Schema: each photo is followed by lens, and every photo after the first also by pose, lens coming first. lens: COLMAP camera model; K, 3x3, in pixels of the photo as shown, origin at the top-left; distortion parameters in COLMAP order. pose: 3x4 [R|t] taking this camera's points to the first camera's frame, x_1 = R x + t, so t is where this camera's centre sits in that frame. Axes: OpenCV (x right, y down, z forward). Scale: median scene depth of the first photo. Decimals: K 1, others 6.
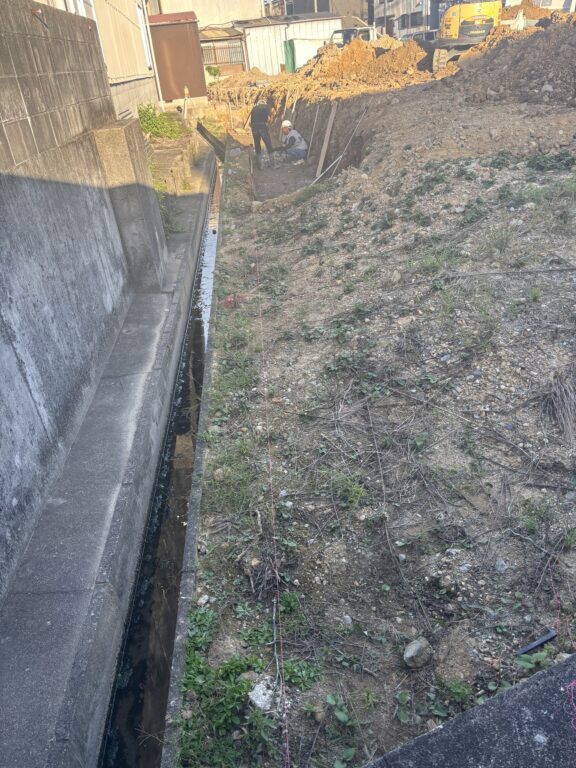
lens RADIAL K [[577.1, 0, 286.1], [0, 577.1, 384.0], [0, 0, 1]] dist [0.047357, -0.045435]
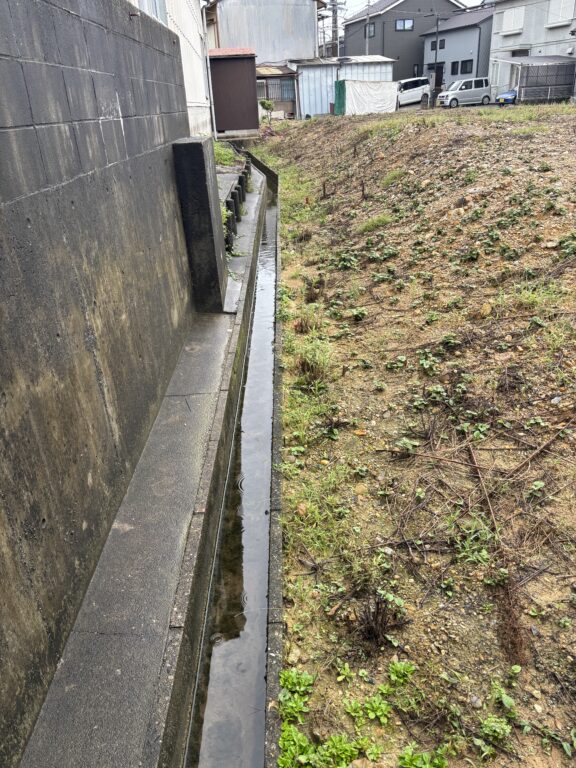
lens RADIAL K [[577.1, 0, 288.3], [0, 577.1, 385.6], [0, 0, 1]] dist [0.047357, -0.045435]
pose [[0.996925, 0.070016, -0.035197, -0.093687], [-0.071812, 0.996026, -0.052675, 0.008473], [0.031369, 0.055041, 0.997991, 0.072105]]
